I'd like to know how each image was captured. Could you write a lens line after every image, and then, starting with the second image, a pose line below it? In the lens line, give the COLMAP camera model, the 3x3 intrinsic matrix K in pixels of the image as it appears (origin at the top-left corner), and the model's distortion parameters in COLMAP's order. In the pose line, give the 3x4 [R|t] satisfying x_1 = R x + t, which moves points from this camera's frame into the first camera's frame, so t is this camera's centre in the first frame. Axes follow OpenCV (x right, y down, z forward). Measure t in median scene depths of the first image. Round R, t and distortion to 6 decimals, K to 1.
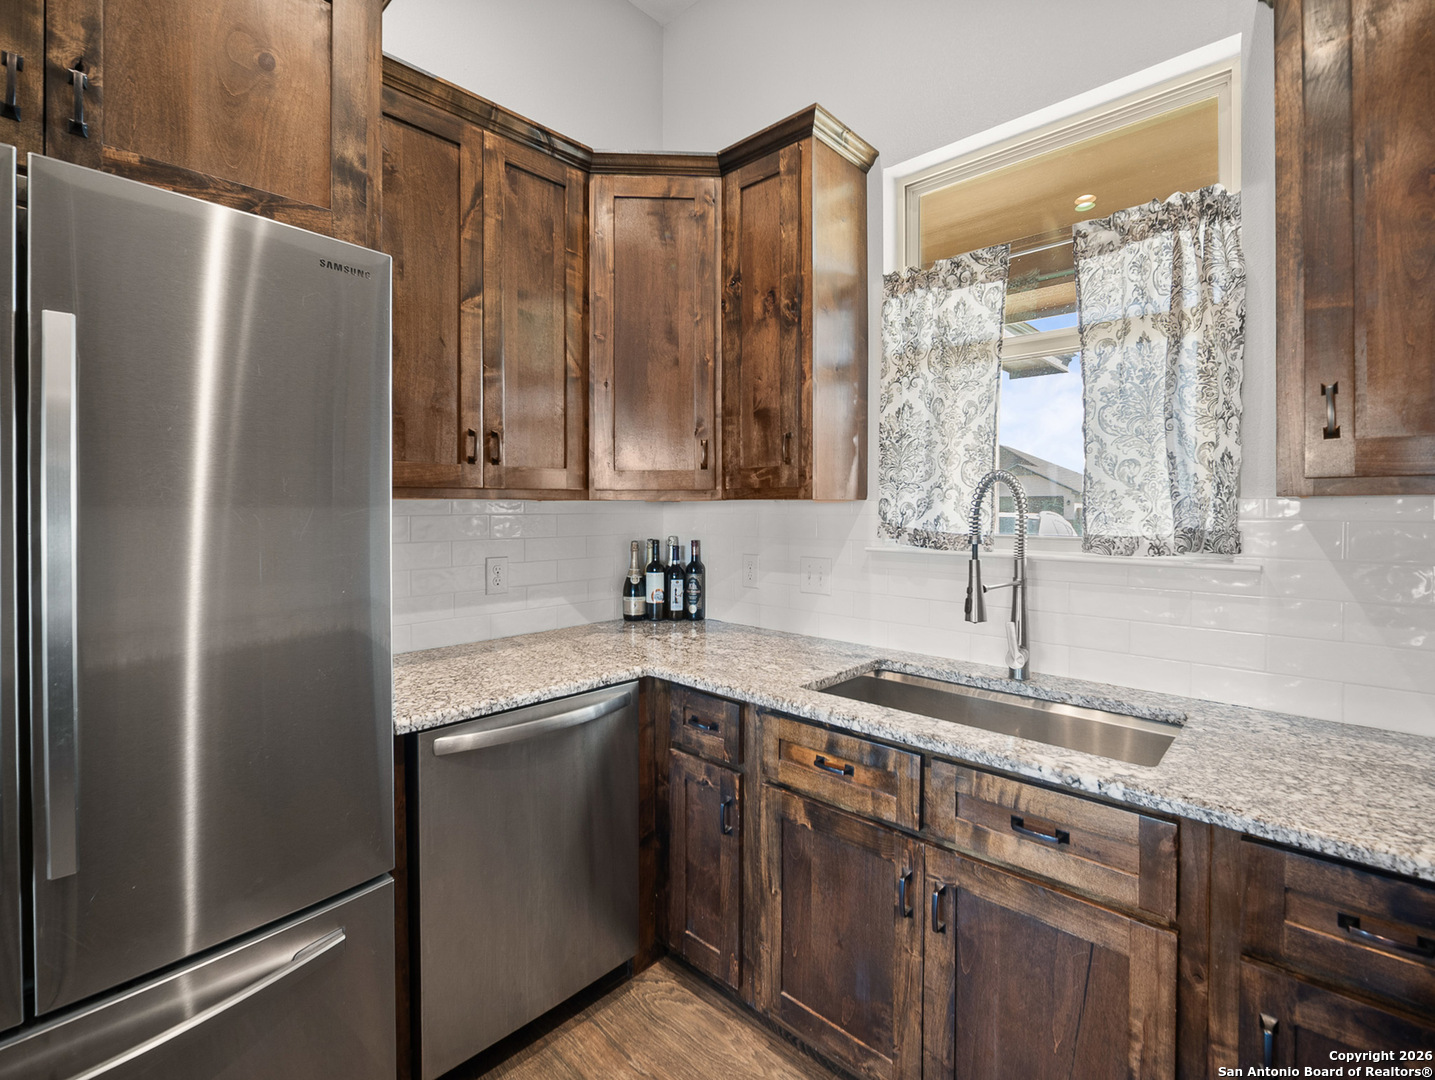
lens RADIAL K [[647.3, 0, 714.9], [0, 647.3, 514.4], [0, 0, 1]] dist [-0.013283, 0.000730]
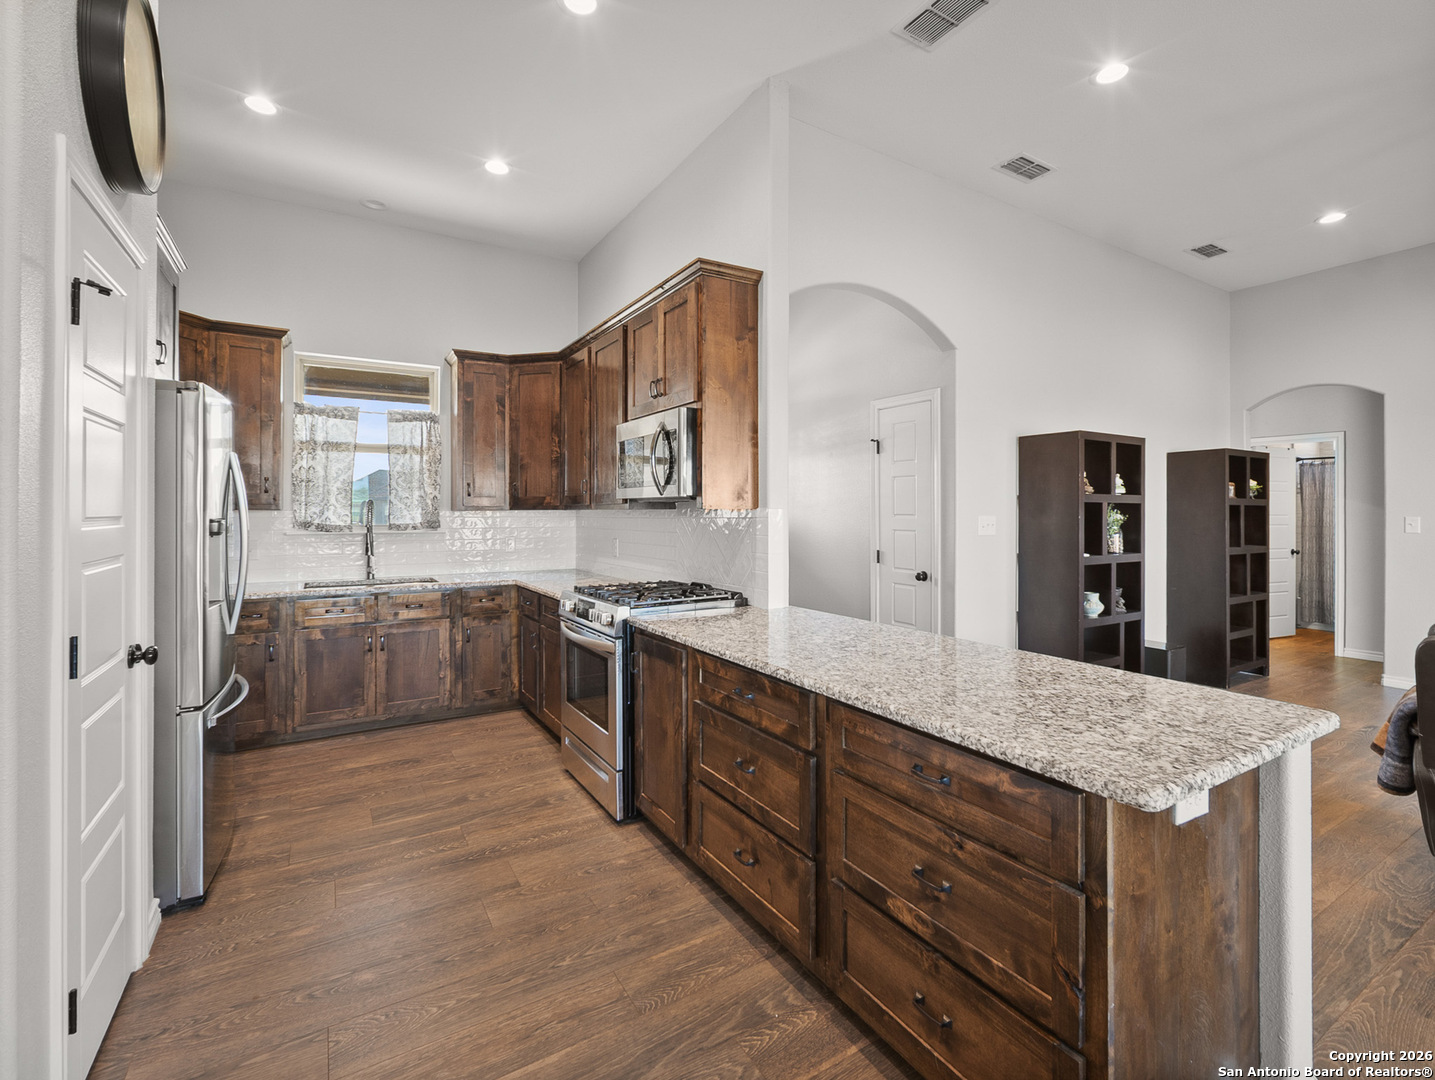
lens RADIAL K [[647.3, 0, 714.9], [0, 647.3, 514.4], [0, 0, 1]] dist [-0.013283, 0.000730]
pose [[0.276084, 0.001742, 0.961132, -1.763429], [0.016545, 0.999842, -0.006564, 0.034991], [-0.960991, 0.017714, 0.276011, -1.128666]]
